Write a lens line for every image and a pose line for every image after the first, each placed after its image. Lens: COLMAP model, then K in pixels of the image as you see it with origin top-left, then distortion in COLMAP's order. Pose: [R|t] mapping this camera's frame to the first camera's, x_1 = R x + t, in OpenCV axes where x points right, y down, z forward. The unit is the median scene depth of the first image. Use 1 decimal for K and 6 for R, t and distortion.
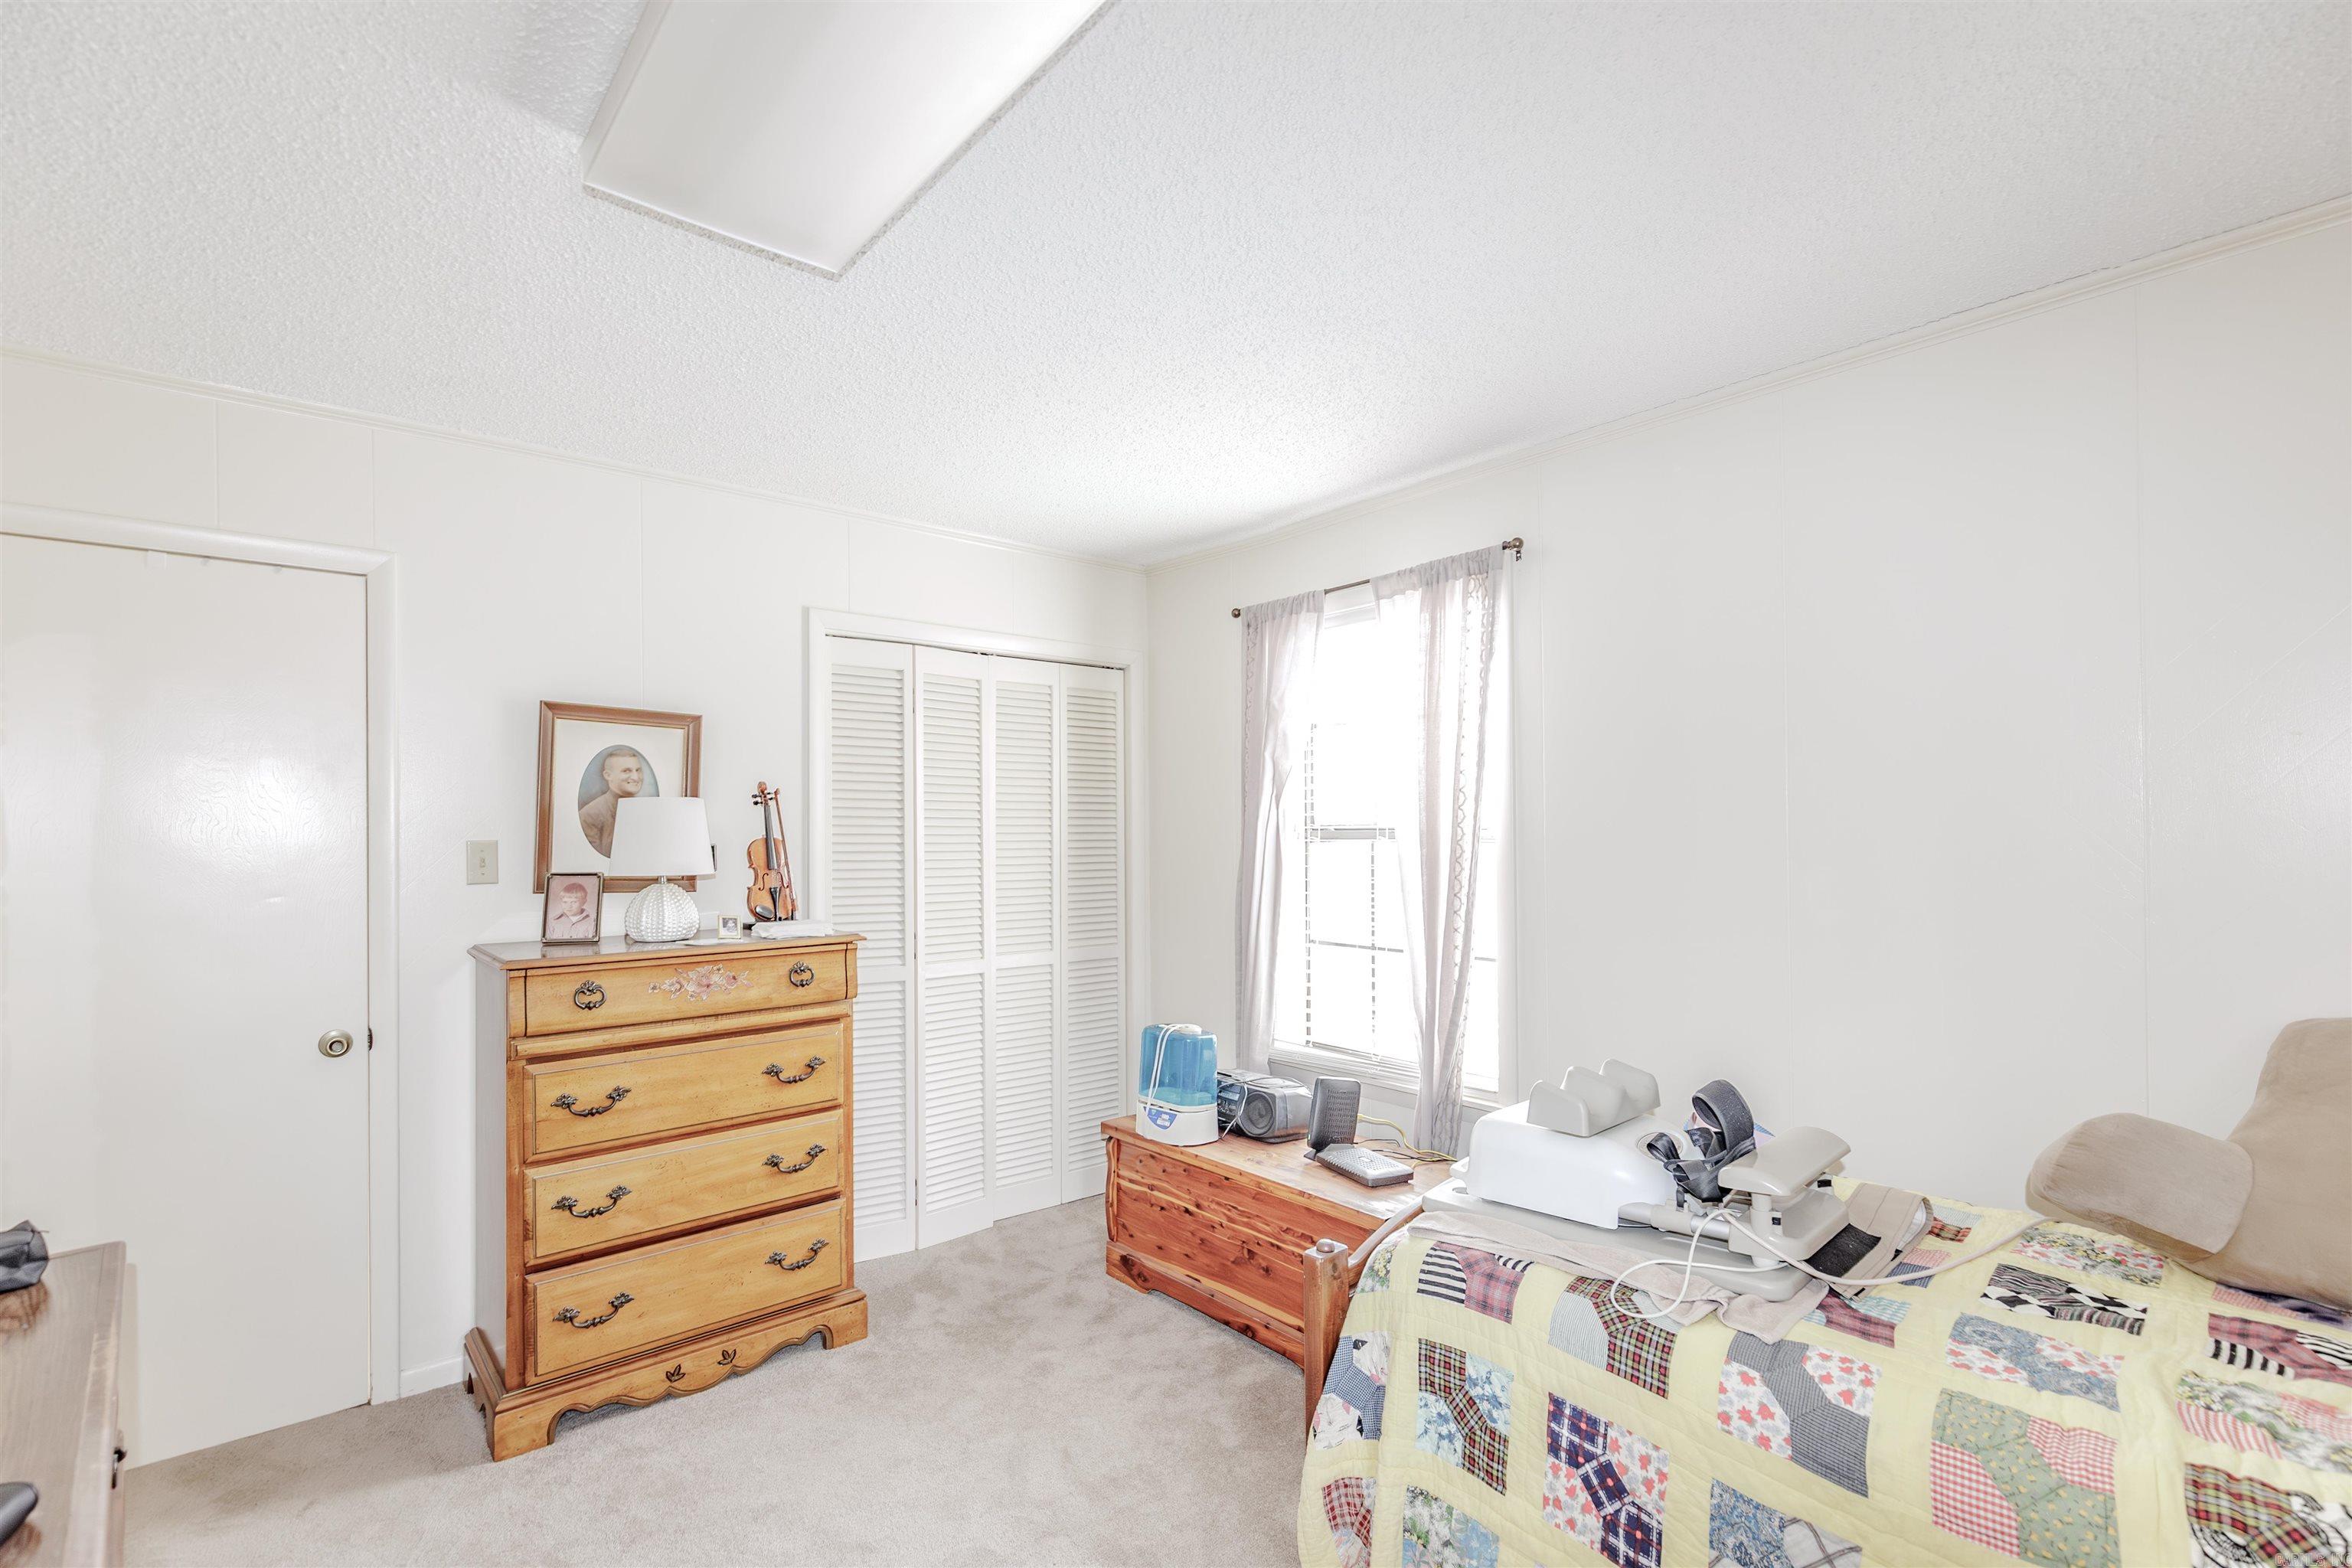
lens RADIAL K [[1068.2, 0, 1170.5], [0, 1068.2, 794.0], [0, 0, 1]] dist [0.000112, -0.000165]
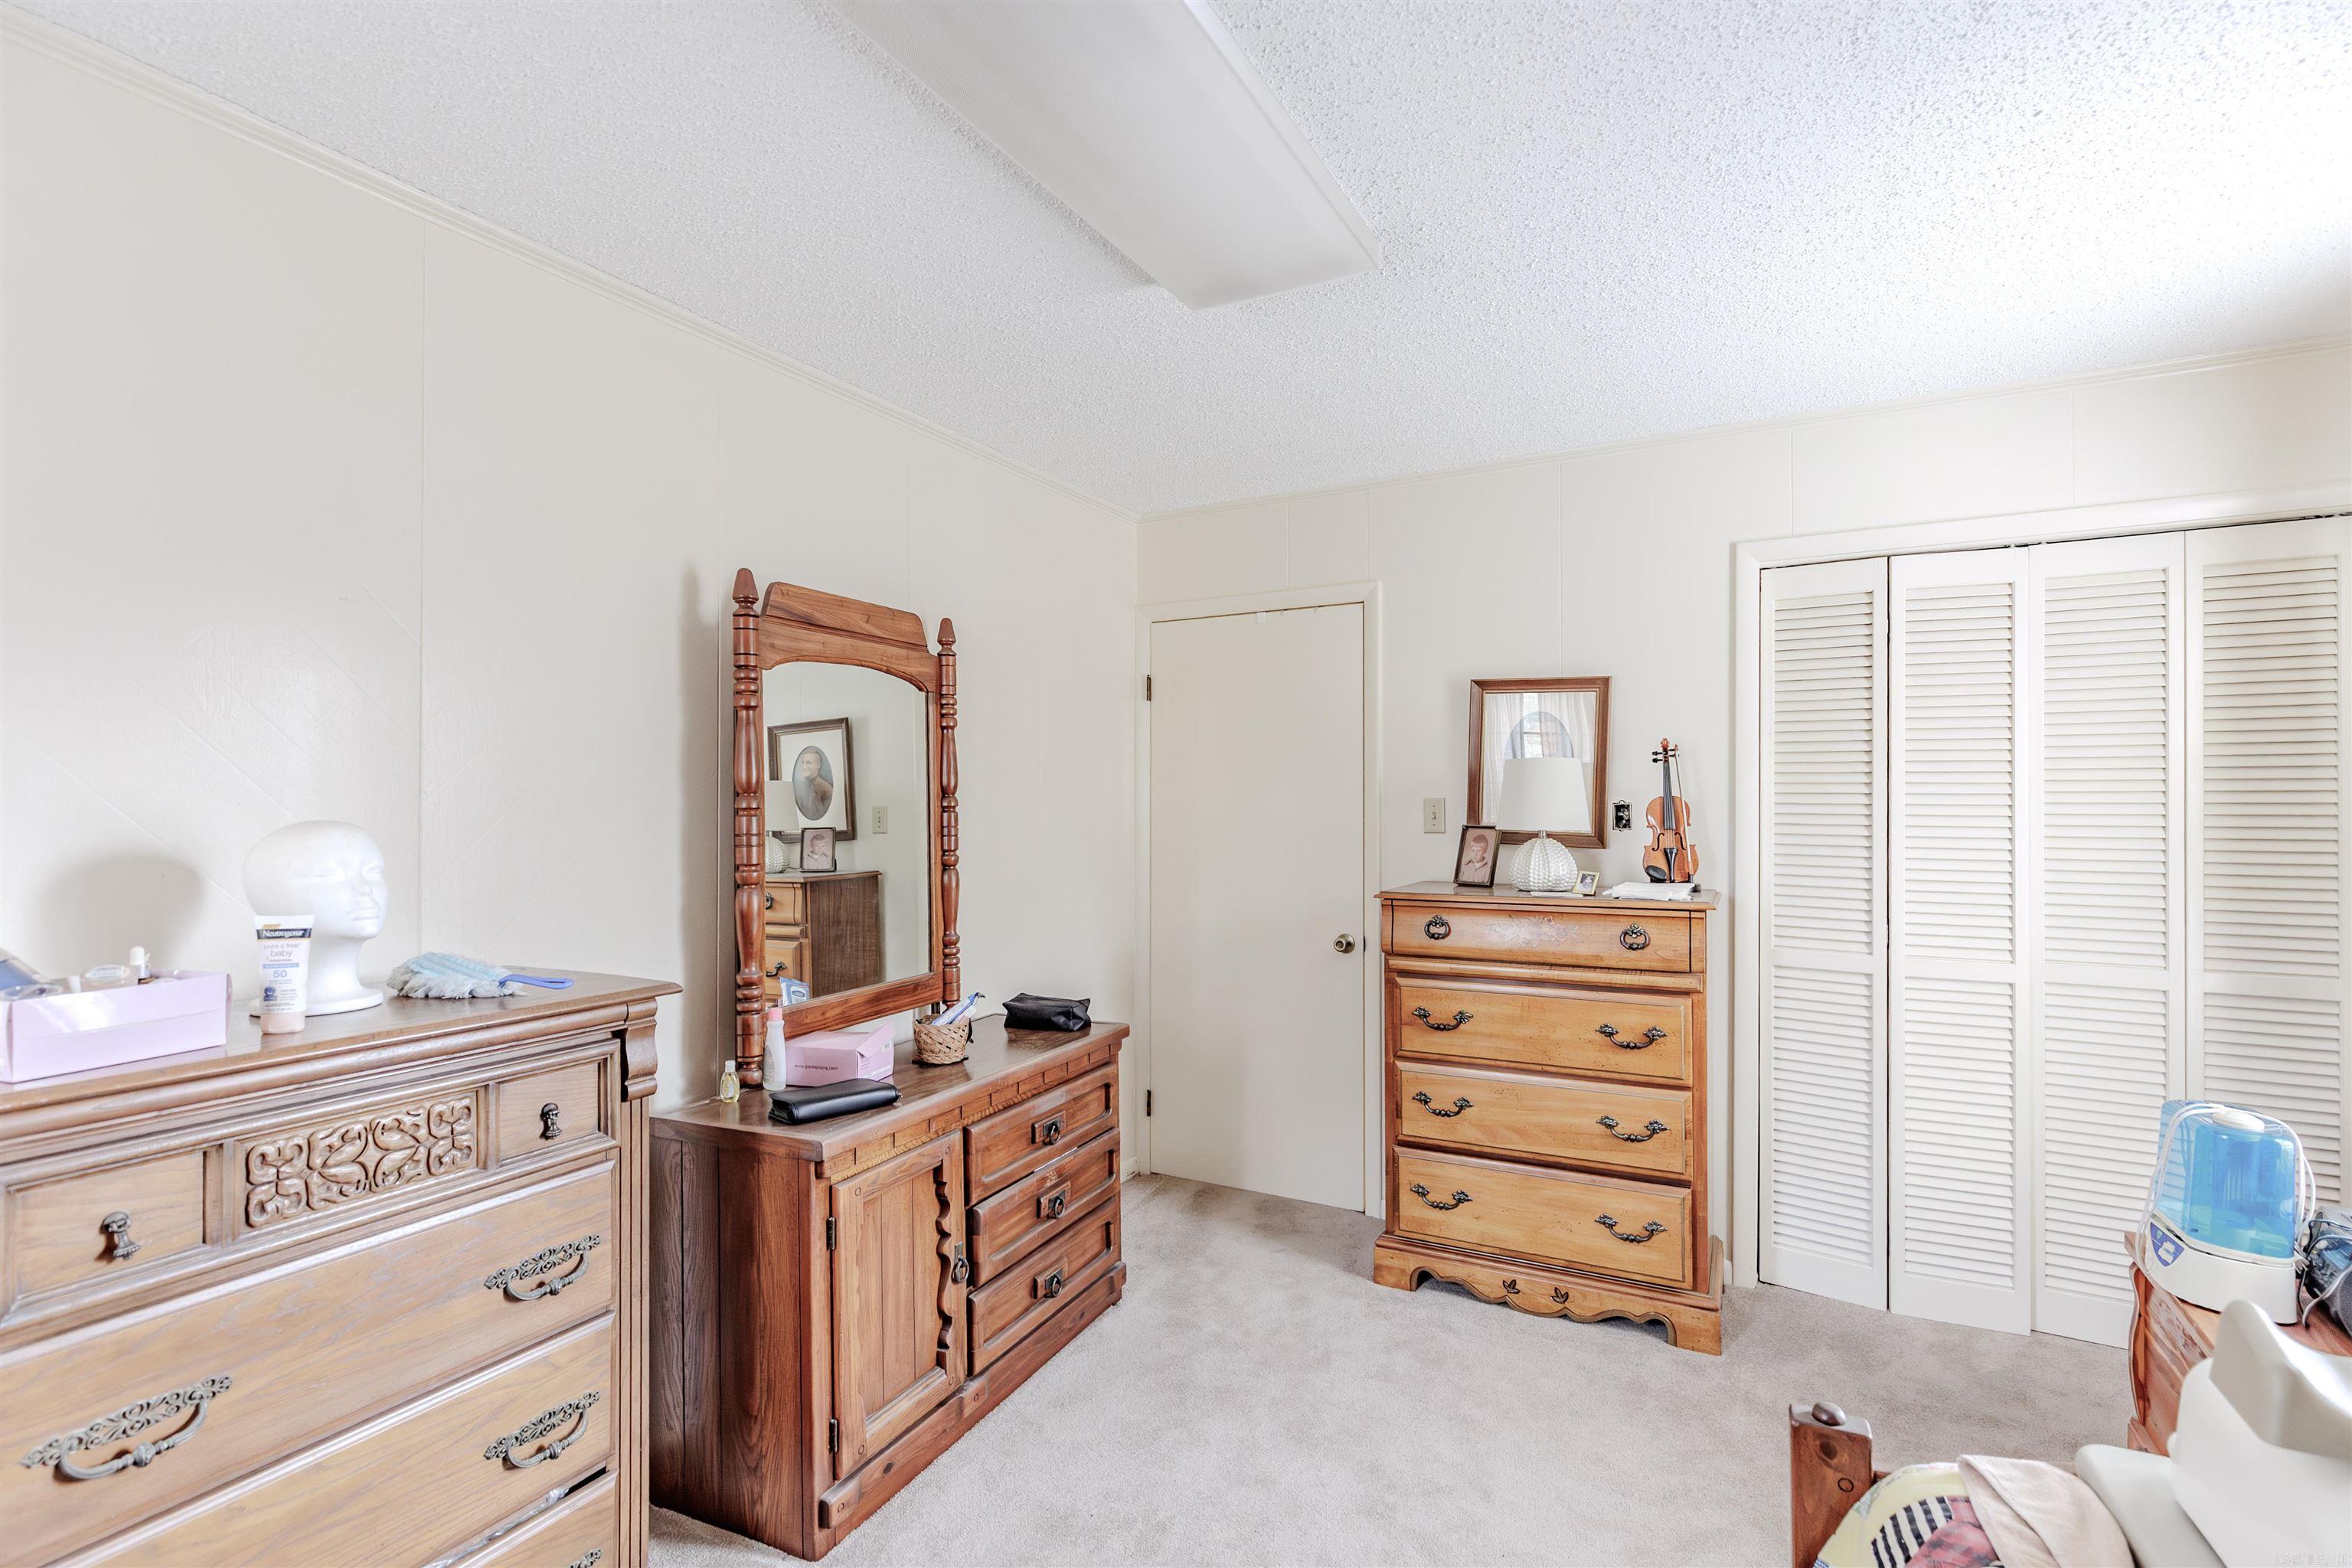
lens RADIAL K [[1072.4, 0, 1176.0], [0, 1072.4, 784.0], [0, 0, 1]] dist [0.002494, -0.000310]
pose [[0.362689, -0.015964, -0.931774, 0.423273], [0.027754, 0.999595, -0.006323, 0.028119], [0.931497, -0.023567, 0.362985, 0.287090]]
